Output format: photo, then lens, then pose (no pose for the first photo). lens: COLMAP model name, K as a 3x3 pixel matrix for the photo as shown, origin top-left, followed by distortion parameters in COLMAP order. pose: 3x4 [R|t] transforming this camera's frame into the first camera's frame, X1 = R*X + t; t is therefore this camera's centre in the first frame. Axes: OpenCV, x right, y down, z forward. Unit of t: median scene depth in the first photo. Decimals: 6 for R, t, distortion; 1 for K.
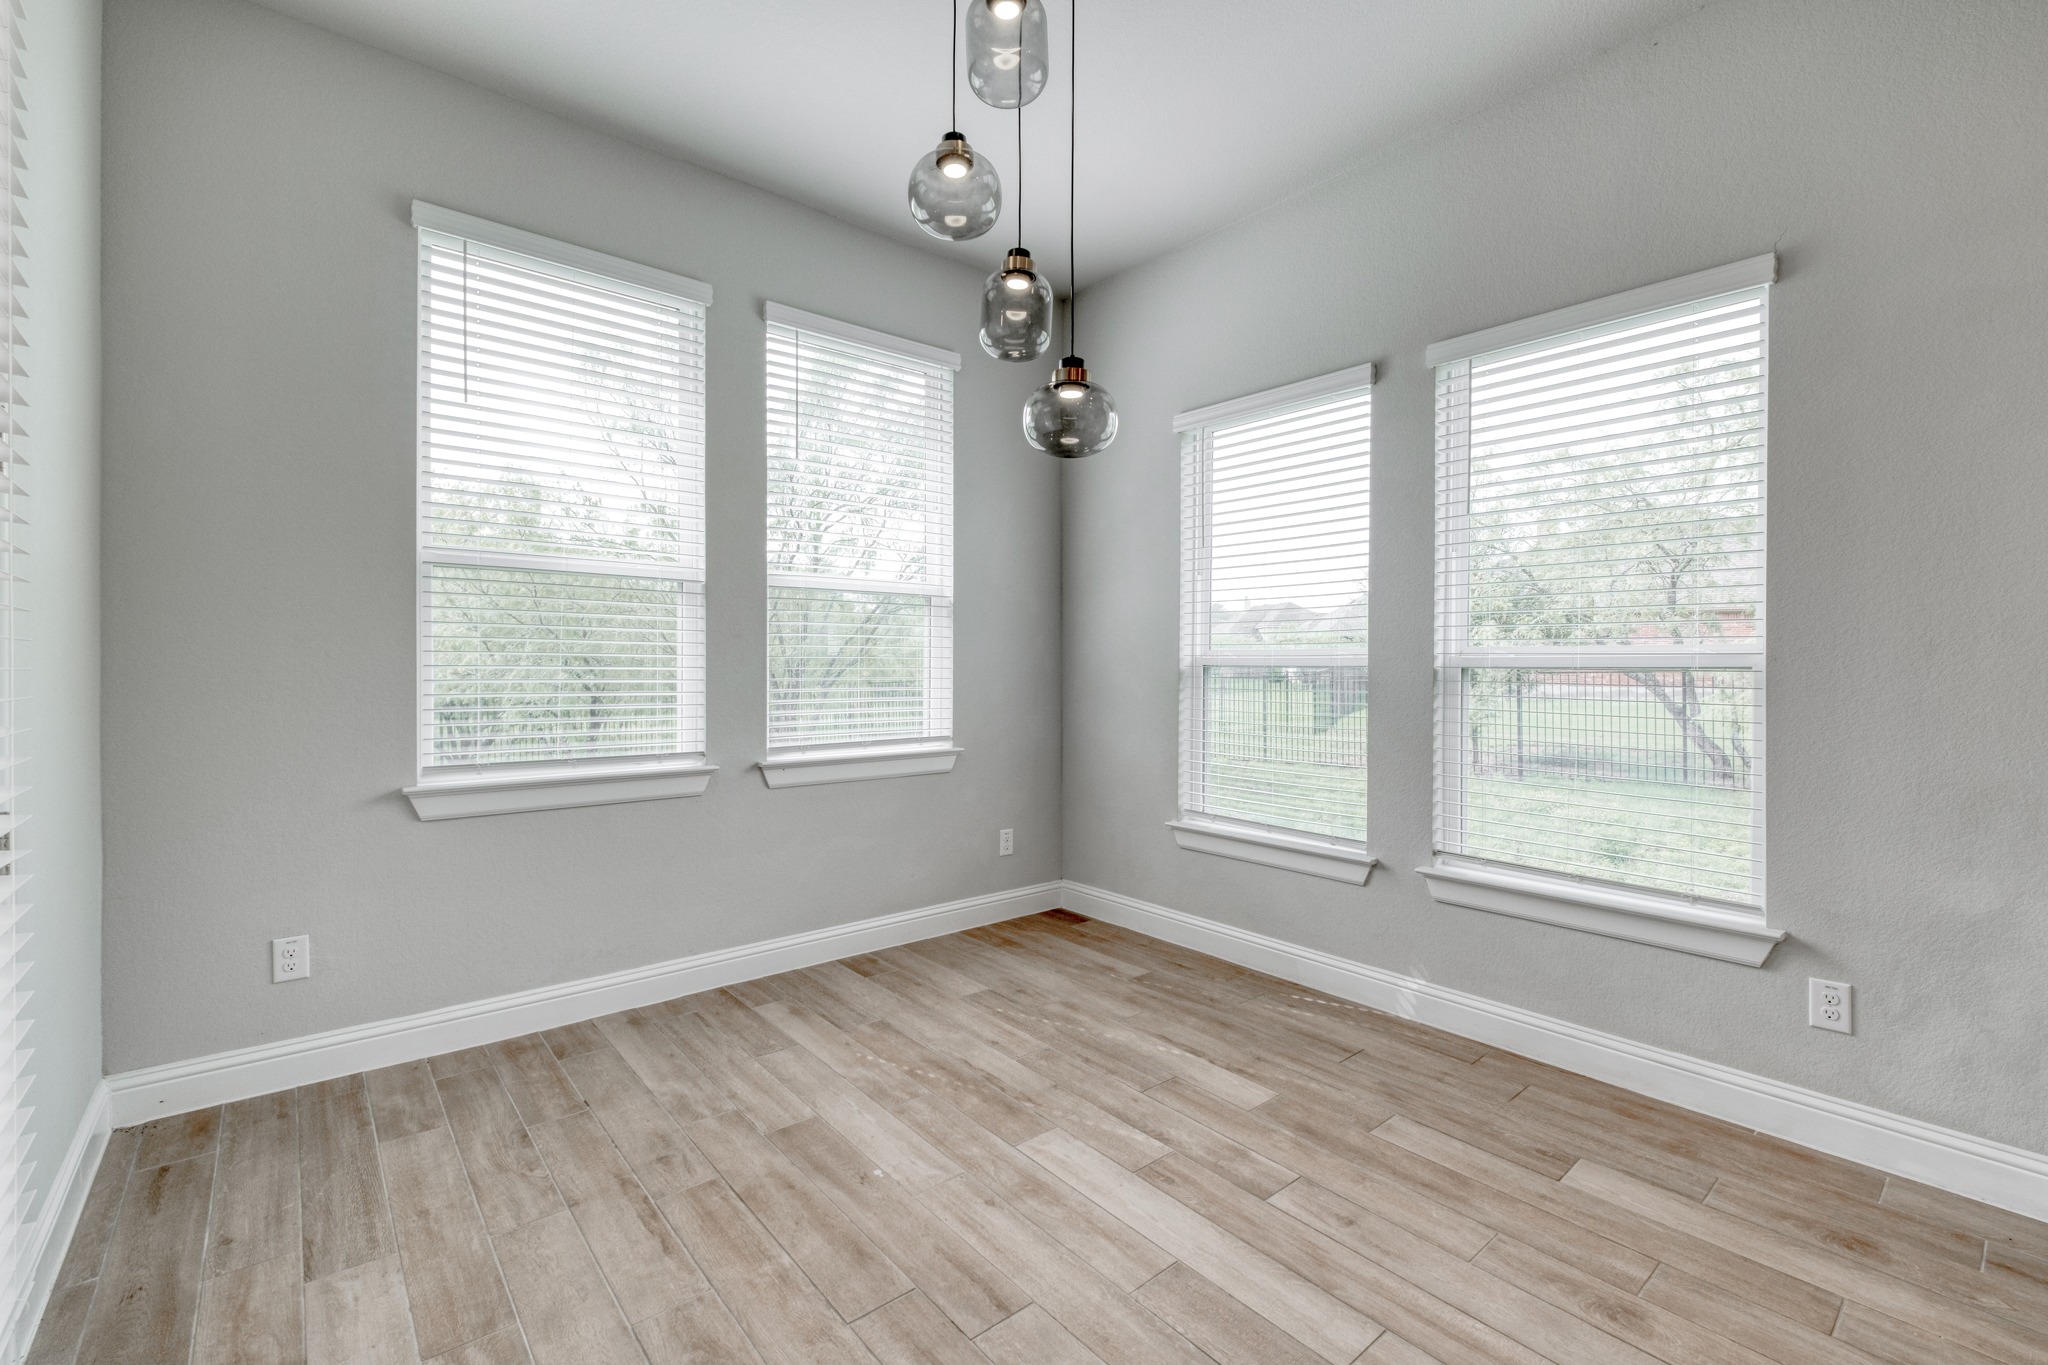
lens RADIAL K [[885.3, 0, 1027.2], [0, 885.3, 673.9], [0, 0, 1]] dist [0.006961, -0.002993]
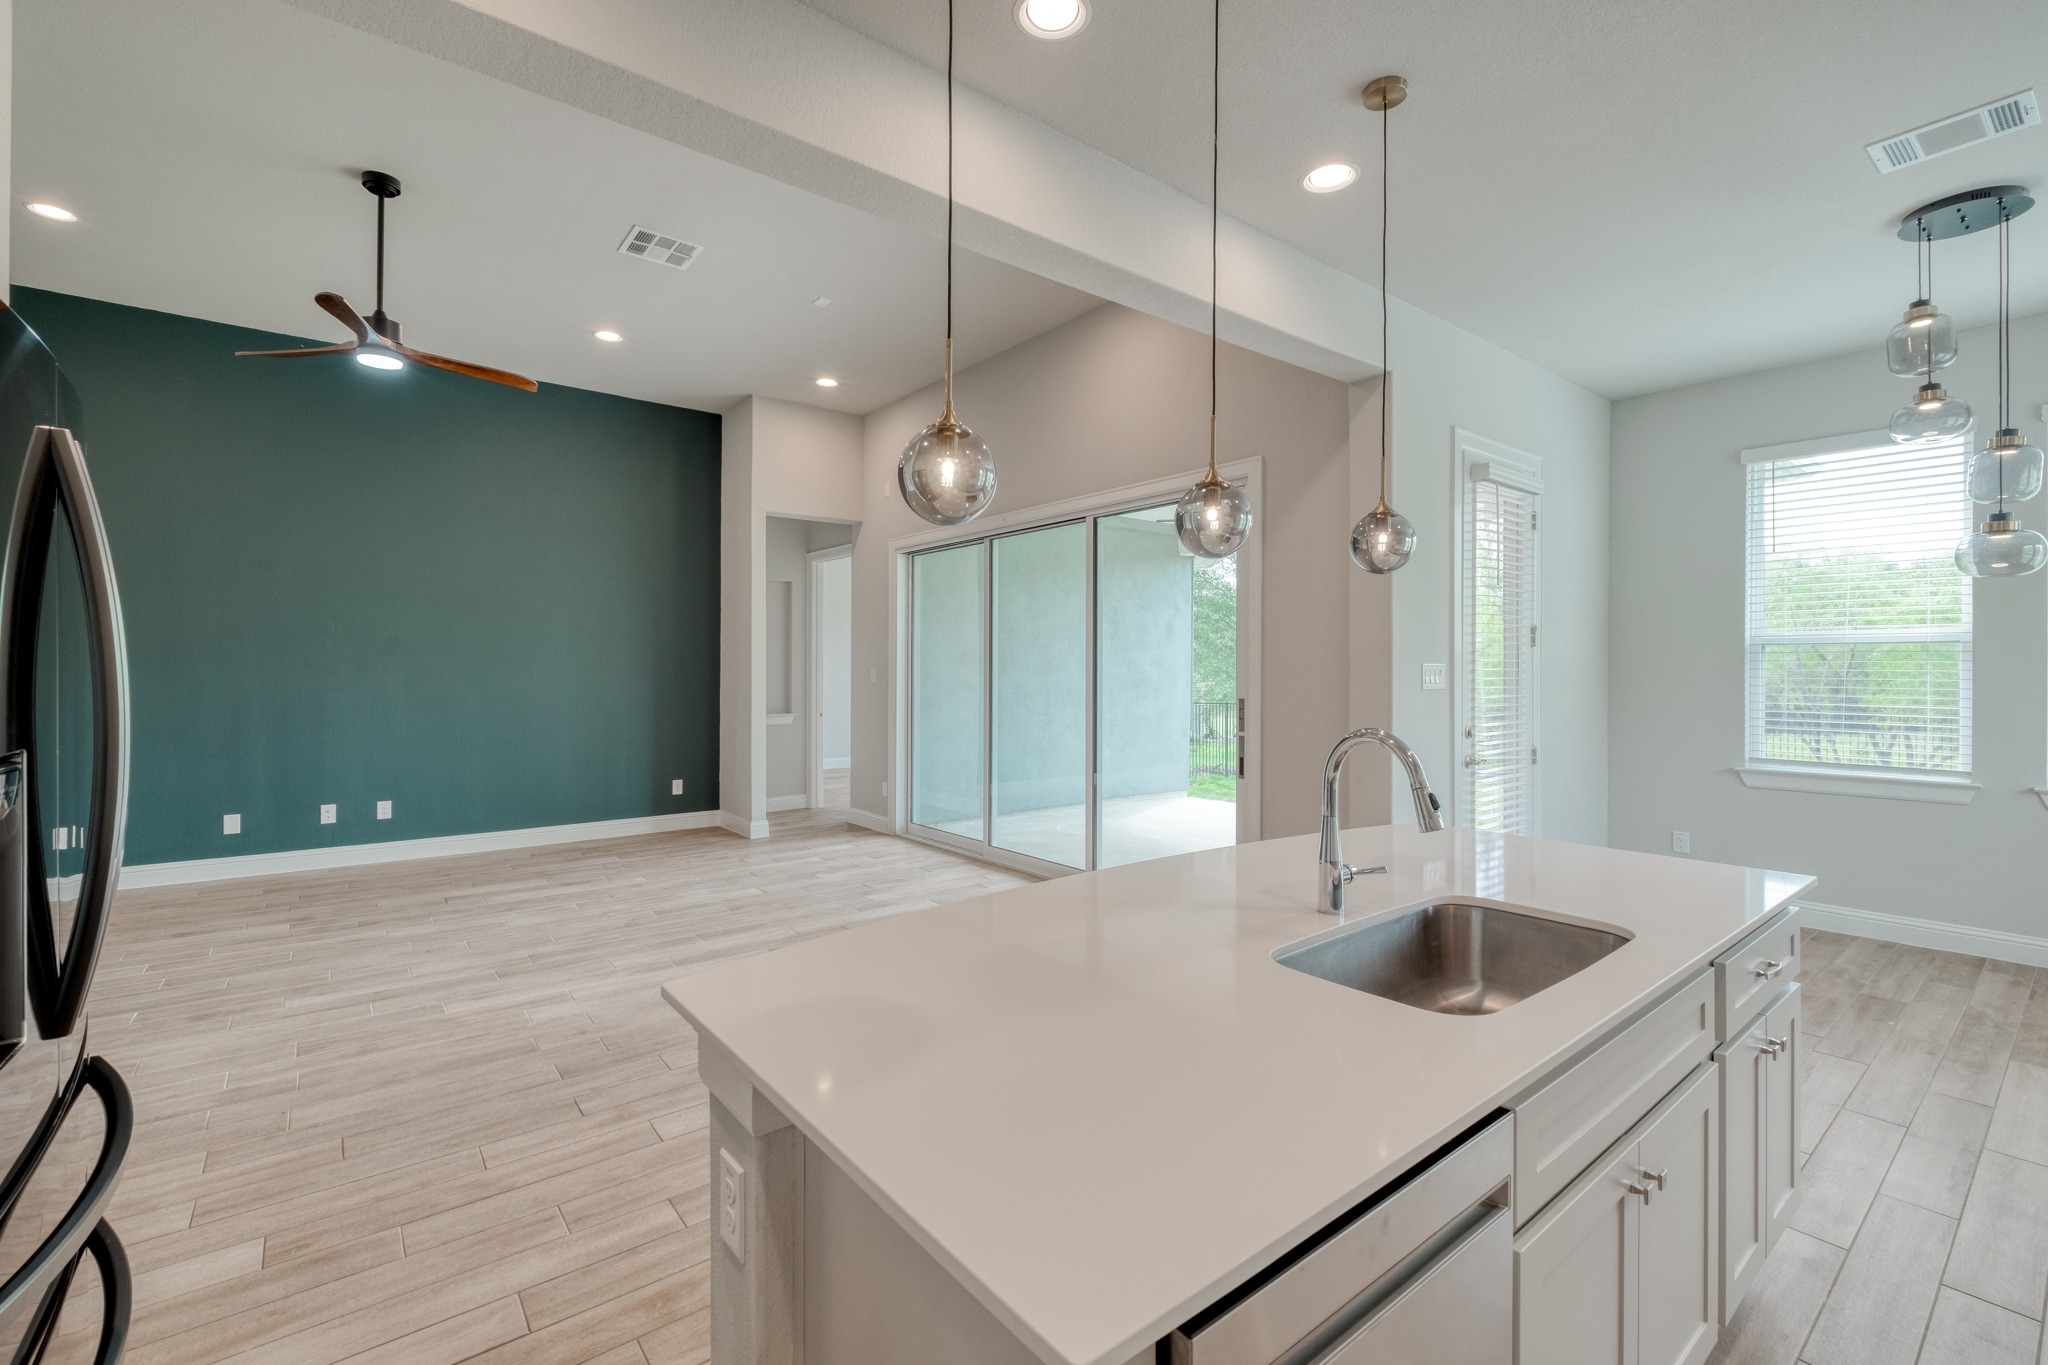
lens RADIAL K [[885.3, 0, 1035.1], [0, 885.3, 670.1], [0, 0, 1]] dist [0.006961, -0.002993]
pose [[-0.009230, -0.002709, -0.999954, 1.103362], [-0.008973, 0.999956, -0.002627, -0.053867], [0.999917, 0.008948, -0.009254, -0.424883]]
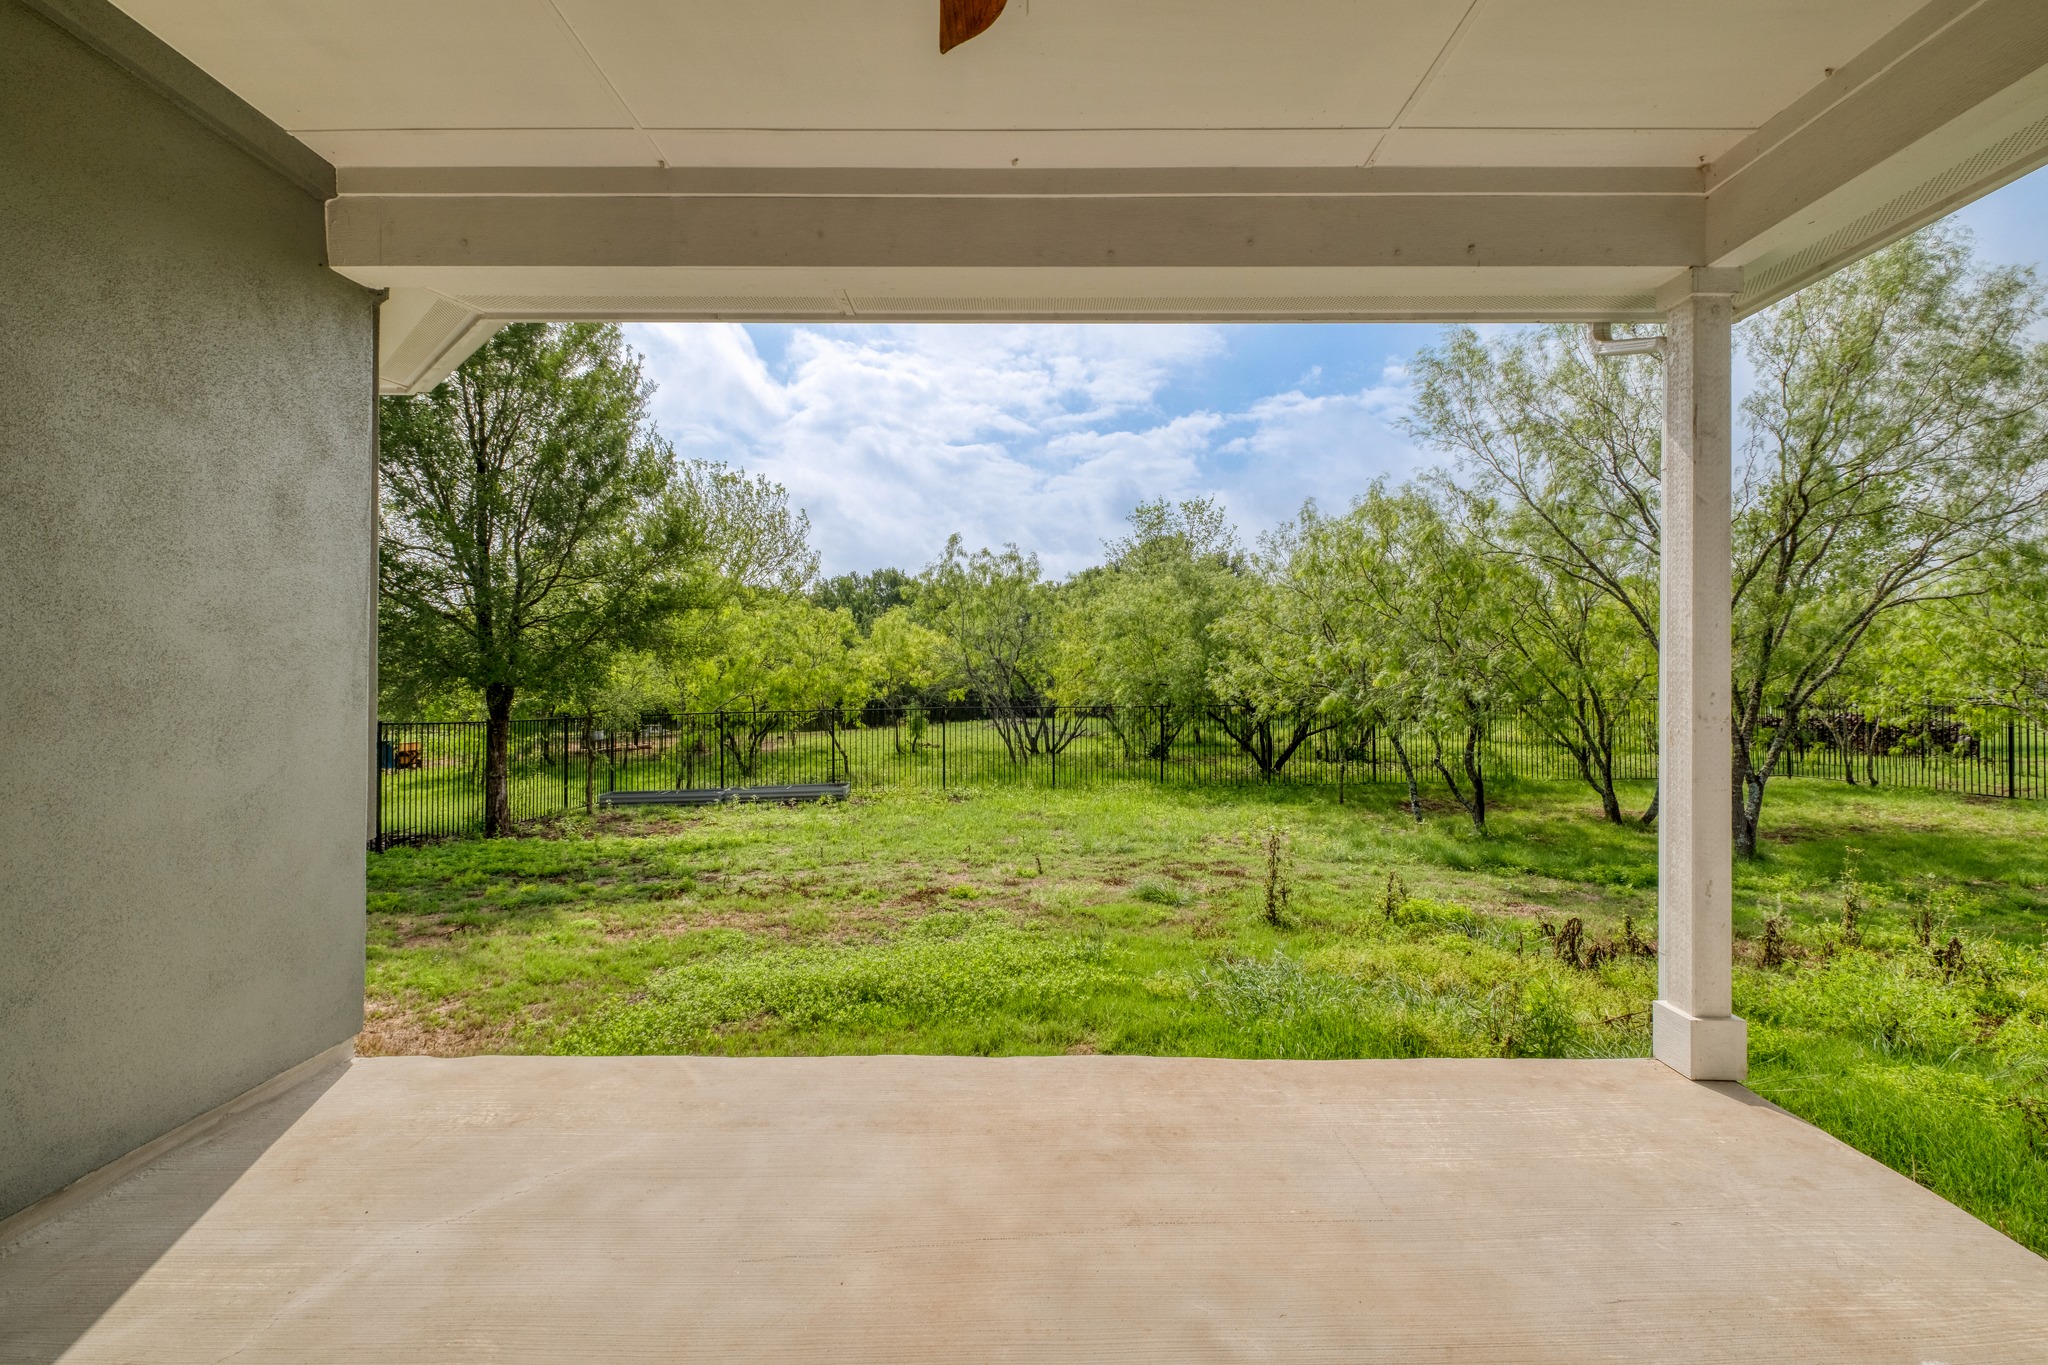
lens RADIAL K [[885.3, 0, 1025.8], [0, 885.3, 675.1], [0, 0, 1]] dist [0.006961, -0.002993]
pose [[0.771463, -0.001017, -0.636274, -1.162143], [-0.004098, 0.999970, -0.006567, -0.031237], [0.636261, 0.007673, 0.771435, -0.170041]]
